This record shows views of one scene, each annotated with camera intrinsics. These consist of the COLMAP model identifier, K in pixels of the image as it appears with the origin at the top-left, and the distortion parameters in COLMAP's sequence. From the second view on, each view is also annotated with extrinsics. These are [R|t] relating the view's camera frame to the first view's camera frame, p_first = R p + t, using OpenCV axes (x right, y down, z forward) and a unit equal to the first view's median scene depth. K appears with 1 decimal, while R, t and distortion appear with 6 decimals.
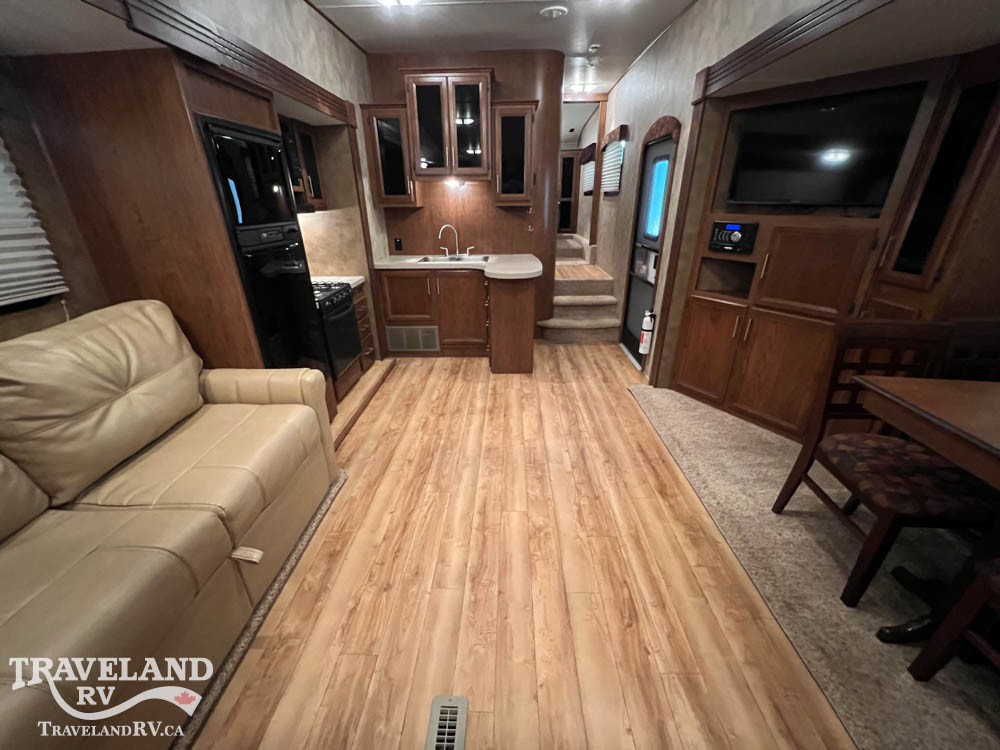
lens RADIAL K [[400.0, 0, 497.9], [0, 400.0, 373.0], [0, 0, 1]] dist [-0.001489, 0.000567]
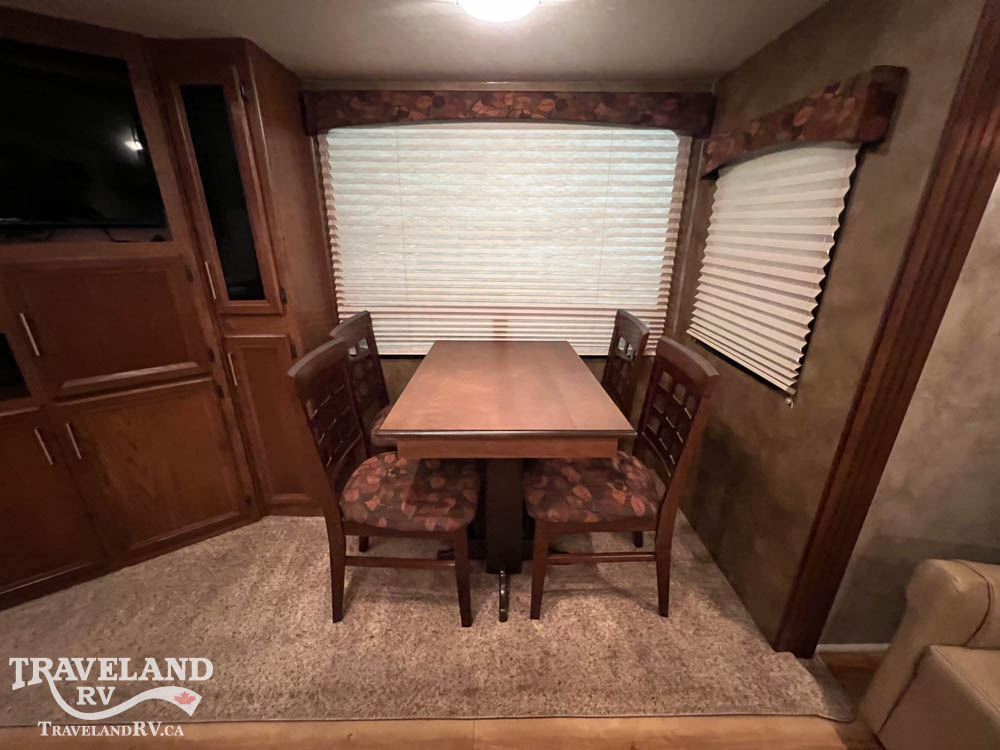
lens RADIAL K [[400.0, 0, 498.2], [0, 400.0, 372.7], [0, 0, 1]] dist [-0.001489, 0.000567]
pose [[-0.035139, -0.342535, 0.938848, 0.089675], [0.404711, 0.854074, 0.326753, -0.115881], [-0.913769, 0.391444, 0.108616, 0.304601]]
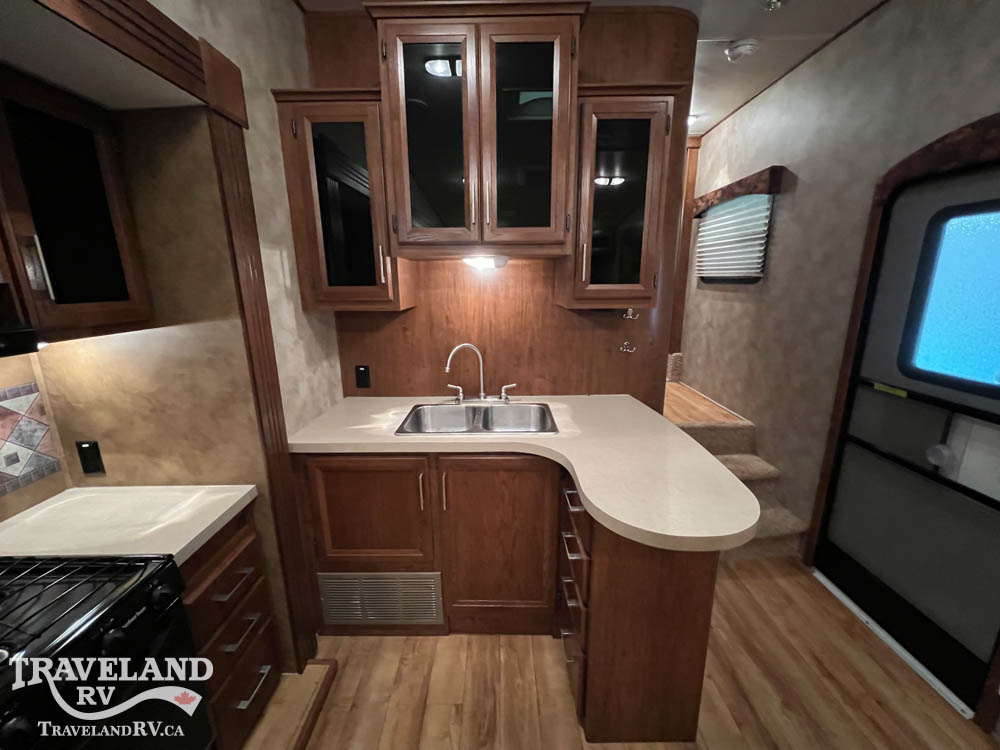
lens RADIAL K [[400.0, 0, 498.4], [0, 400.0, 373.3], [0, 0, 1]] dist [-0.001489, 0.000567]
pose [[0.999687, -0.005145, 0.024481, -0.130032], [0.009487, 0.983485, -0.180739, -0.333809], [-0.023147, 0.180915, 0.983226, 0.717732]]
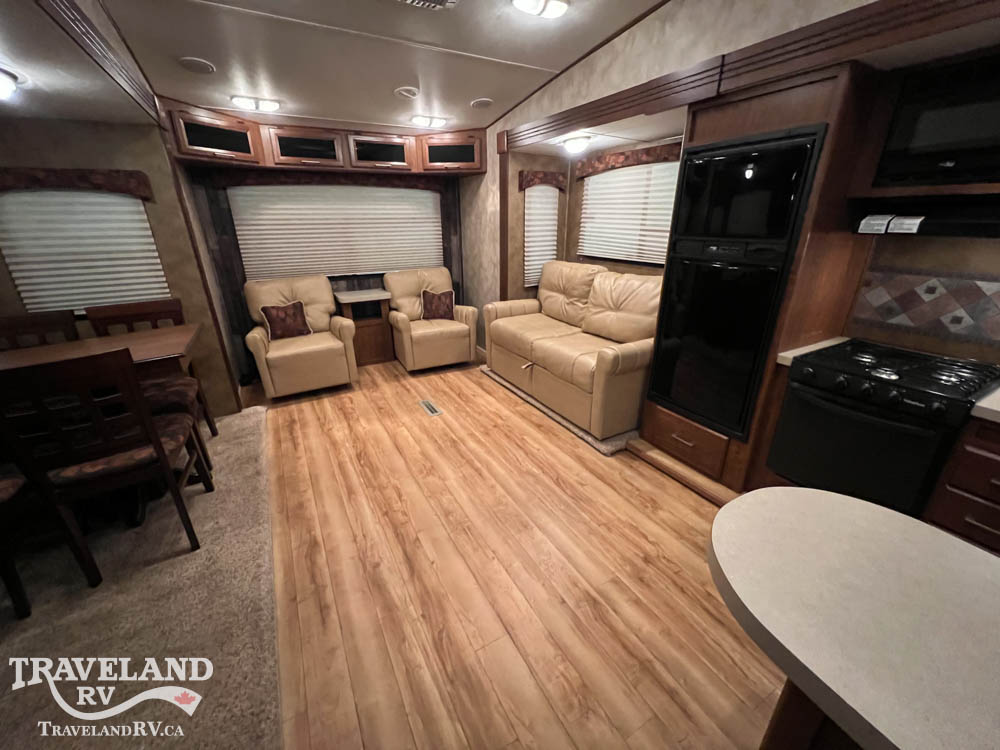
lens RADIAL K [[400.0, 0, 497.4], [0, 400.0, 373.3], [0, 0, 1]] dist [-0.001489, 0.000567]
pose [[-0.859144, 0.202473, -0.469976, 0.294445], [-0.188526, 0.728570, 0.658516, -0.474040], [0.475742, 0.654362, -0.587775, 1.079725]]
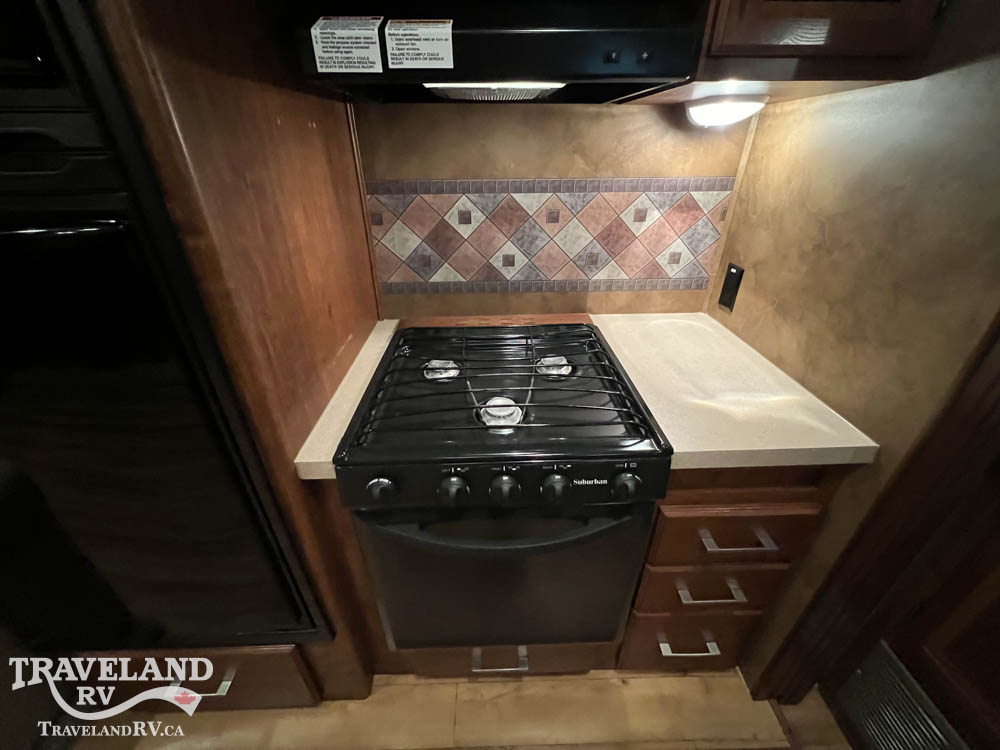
lens RADIAL K [[400.0, 0, 496.9], [0, 400.0, 373.0], [0, 0, 1]] dist [-0.001489, 0.000567]
pose [[0.051621, 0.510817, -0.858138, -0.234145], [-0.393076, 0.800316, 0.452753, -0.344964], [0.918056, 0.313942, 0.242103, 0.929306]]
